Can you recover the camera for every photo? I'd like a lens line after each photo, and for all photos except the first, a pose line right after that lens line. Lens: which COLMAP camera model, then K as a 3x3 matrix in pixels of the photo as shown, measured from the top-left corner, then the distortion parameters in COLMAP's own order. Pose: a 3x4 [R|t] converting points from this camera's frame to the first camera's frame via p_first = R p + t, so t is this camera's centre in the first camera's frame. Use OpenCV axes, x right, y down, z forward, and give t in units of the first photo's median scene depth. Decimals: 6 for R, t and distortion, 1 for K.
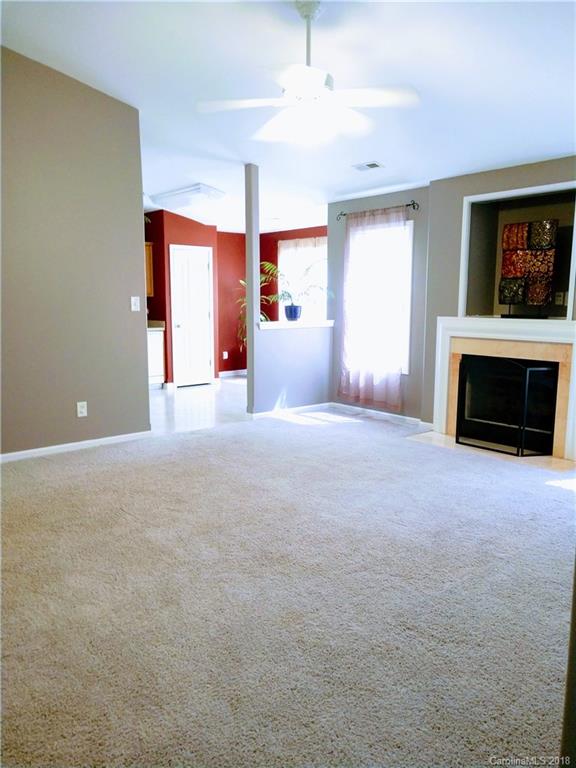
lens RADIAL K [[587.6, 0, 289.1], [0, 587.6, 385.2], [0, 0, 1]] dist [0.014329, 0.016591]
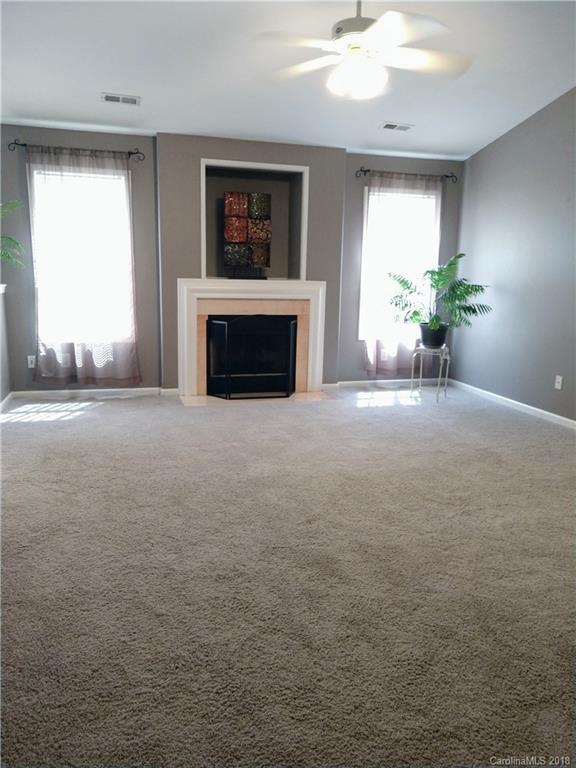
lens RADIAL K [[587.6, 0, 289.8], [0, 587.6, 383.7], [0, 0, 1]] dist [0.014329, 0.016591]
pose [[0.434223, -0.170222, 0.884576, -0.594093], [0.110087, 0.984651, 0.135440, -0.059924], [-0.894053, 0.038569, 0.446297, 0.429840]]
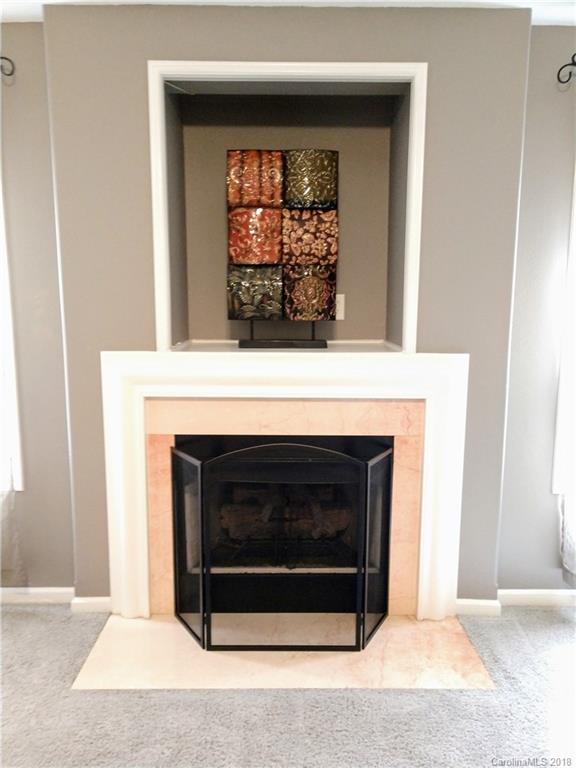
lens RADIAL K [[587.6, 0, 287.5], [0, 587.6, 384.8], [0, 0, 1]] dist [0.014329, 0.016591]
pose [[0.663221, -0.113472, 0.739772, 0.030306], [0.107259, 0.992647, 0.056100, -0.108894], [-0.740698, 0.042141, 0.670515, 0.662345]]
